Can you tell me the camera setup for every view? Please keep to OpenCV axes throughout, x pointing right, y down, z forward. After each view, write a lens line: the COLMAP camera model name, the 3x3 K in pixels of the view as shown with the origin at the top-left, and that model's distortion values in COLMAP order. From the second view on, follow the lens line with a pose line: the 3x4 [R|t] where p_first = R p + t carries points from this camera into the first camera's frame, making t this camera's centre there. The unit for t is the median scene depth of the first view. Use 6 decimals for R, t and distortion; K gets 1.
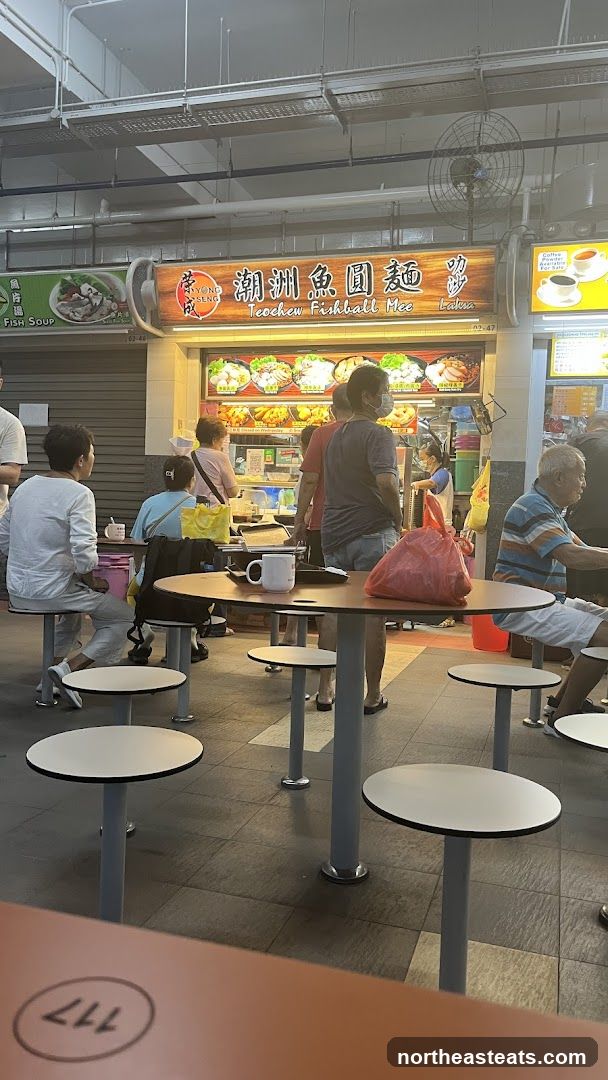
lens RADIAL K [[819.4, 0, 304.0], [0, 819.4, 540.0], [0, 0, 1]] dist [0.030363, -0.001314]
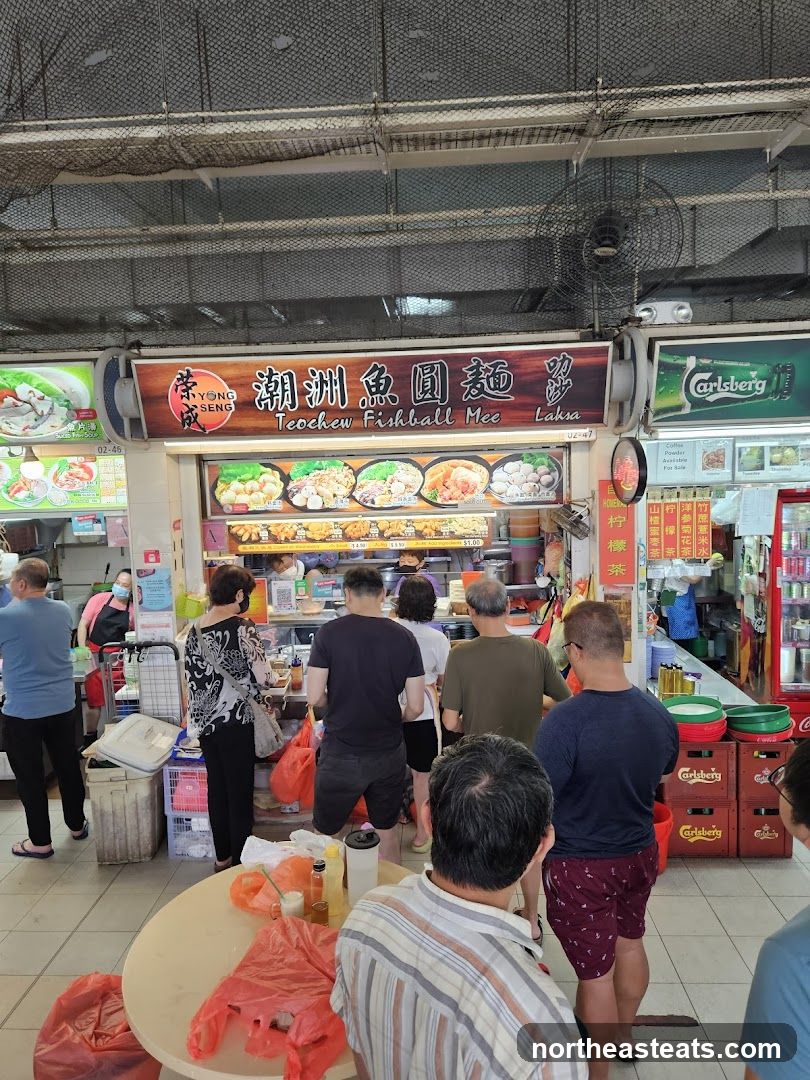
lens RADIAL K [[729.1, 0, 393.9], [0, 729.1, 537.9], [0, 0, 1]] dist [0.073391, -0.001416]
pose [[0.967269, -0.090975, 0.236883, -0.132382], [0.076988, 0.994733, 0.067662, -0.214192], [-0.241791, -0.047210, 0.969179, 0.332122]]
